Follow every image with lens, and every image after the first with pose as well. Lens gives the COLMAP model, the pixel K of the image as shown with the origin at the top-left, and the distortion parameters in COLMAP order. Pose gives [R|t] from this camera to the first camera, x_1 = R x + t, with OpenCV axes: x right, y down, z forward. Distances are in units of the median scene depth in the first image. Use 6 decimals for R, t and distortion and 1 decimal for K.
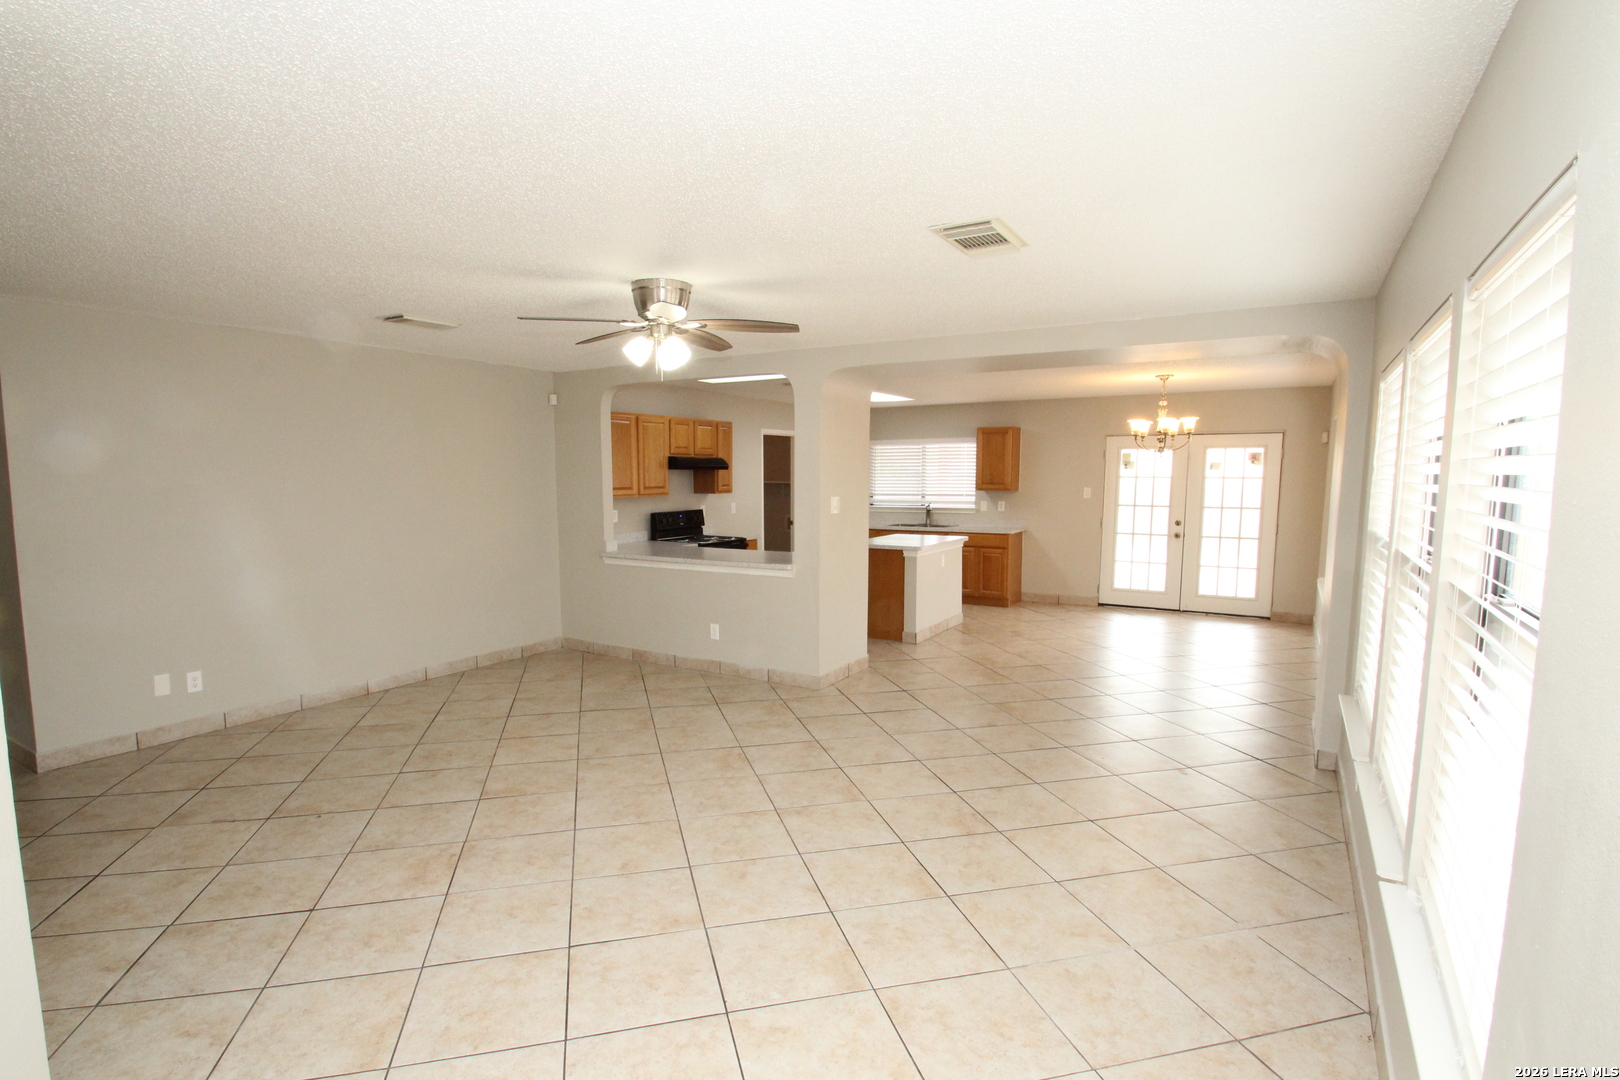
lens RADIAL K [[816.8, 0, 787.7], [0, 816.8, 557.3], [0, 0, 1]] dist [-0.001697, -0.000245]
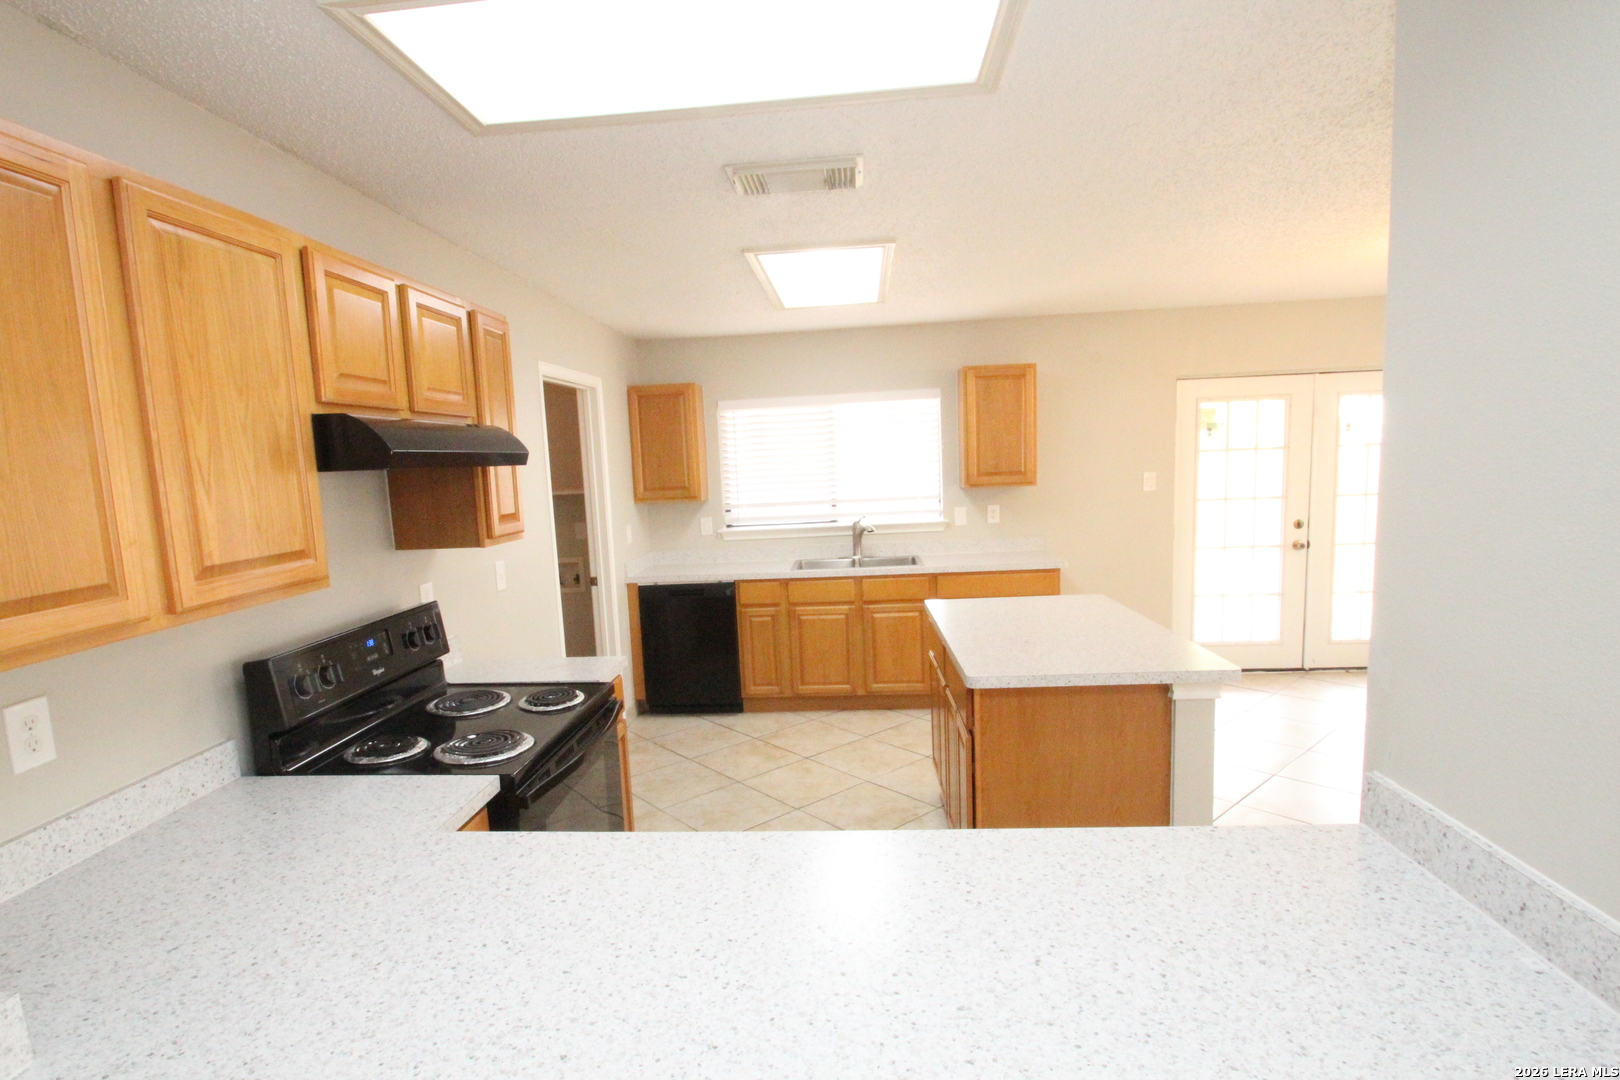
lens RADIAL K [[816.8, 0, 787.7], [0, 816.8, 557.3], [0, 0, 1]] dist [-0.001697, -0.000245]
pose [[0.893084, -0.092533, 0.440271, -0.120751], [0.090290, 0.995574, 0.026089, -0.071735], [-0.440736, 0.016452, 0.897486, 0.678398]]
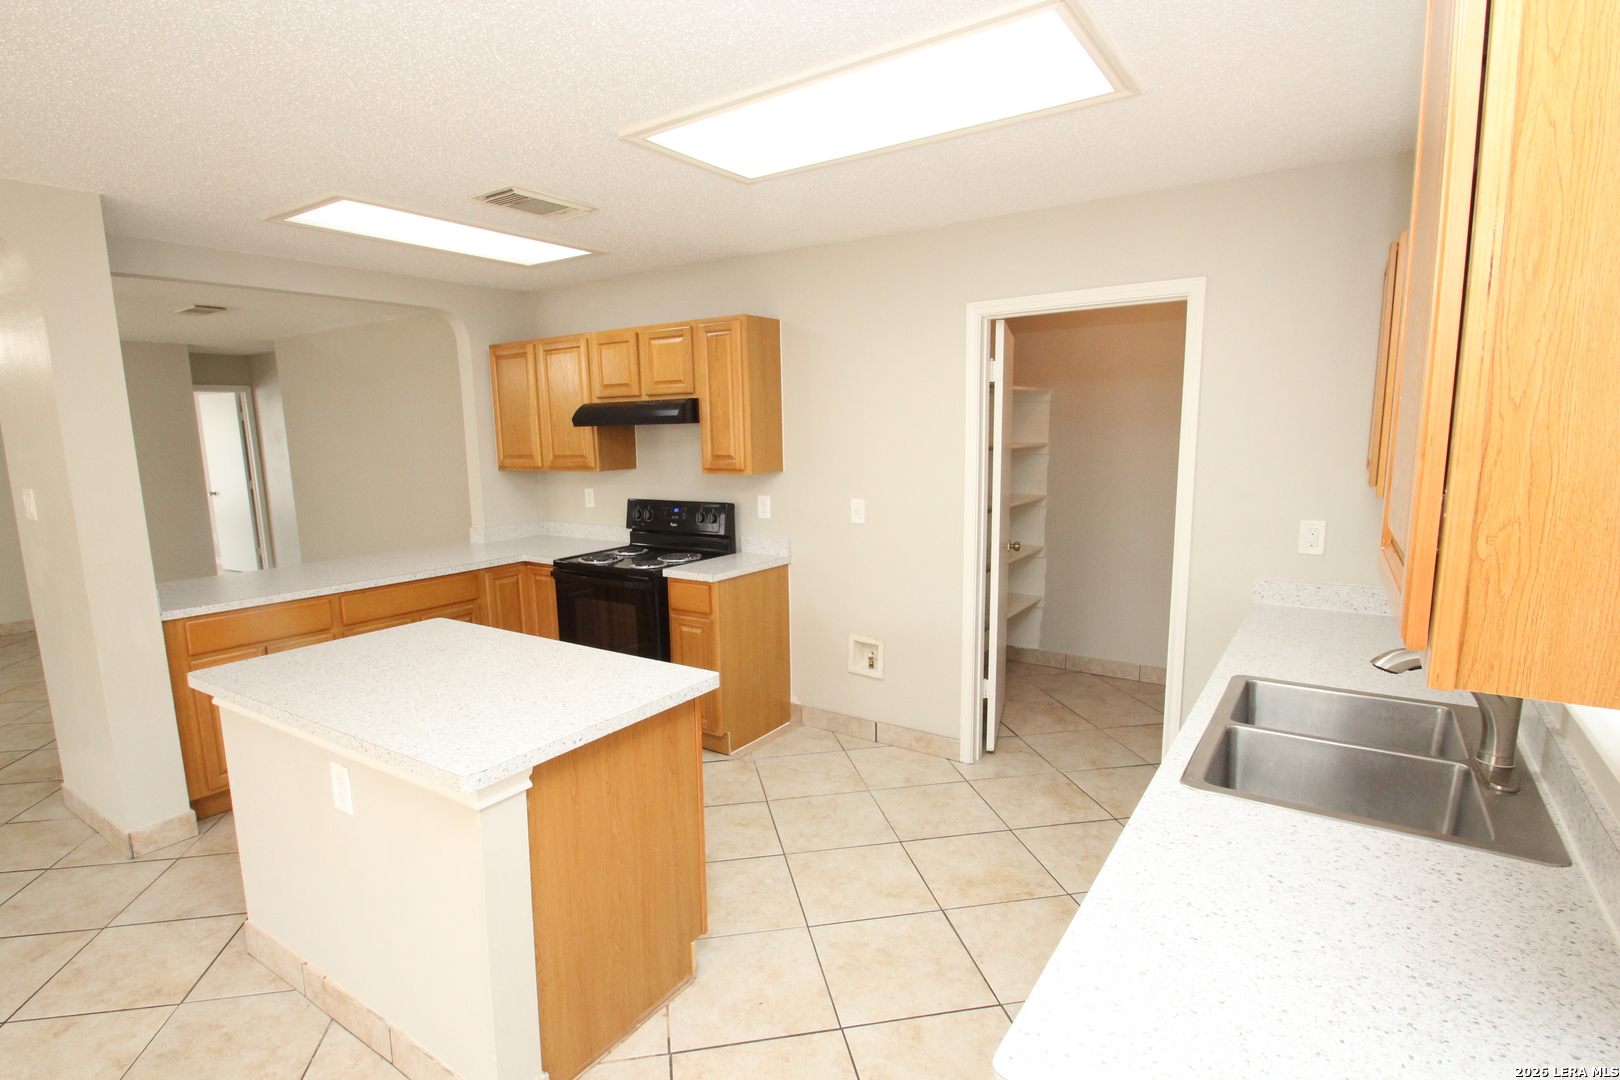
lens RADIAL K [[816.8, 0, 787.7], [0, 816.8, 557.3], [0, 0, 1]] dist [-0.001697, -0.000245]
pose [[-0.063259, 0.161729, -0.984806, 0.420166], [-0.086361, 0.982193, 0.166847, -0.116215], [0.994254, 0.095603, -0.048165, 1.094713]]
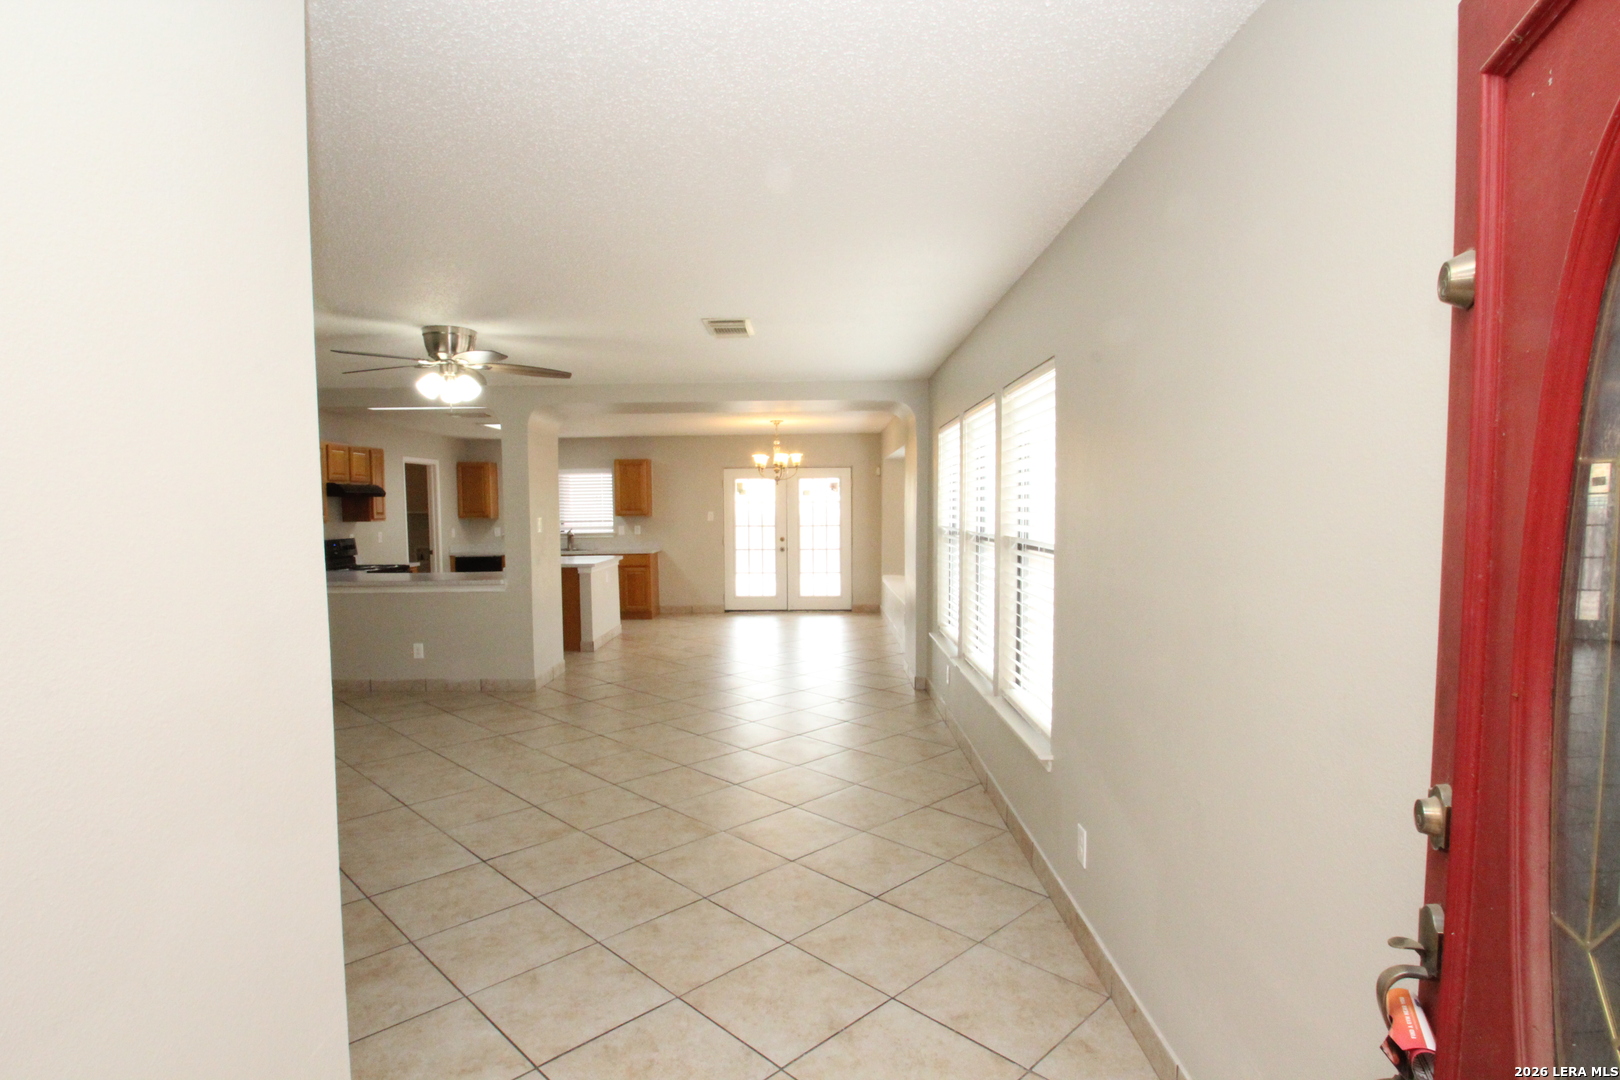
lens RADIAL K [[850.1, 0, 788.1], [0, 850.1, 555.0], [0, 0, 1]] dist [-0.001221, -0.000054]
pose [[0.870144, -0.037663, 0.491357, -0.154053], [0.061075, 0.997630, -0.031688, 0.024603], [-0.488999, 0.057583, 0.870382, -0.125578]]
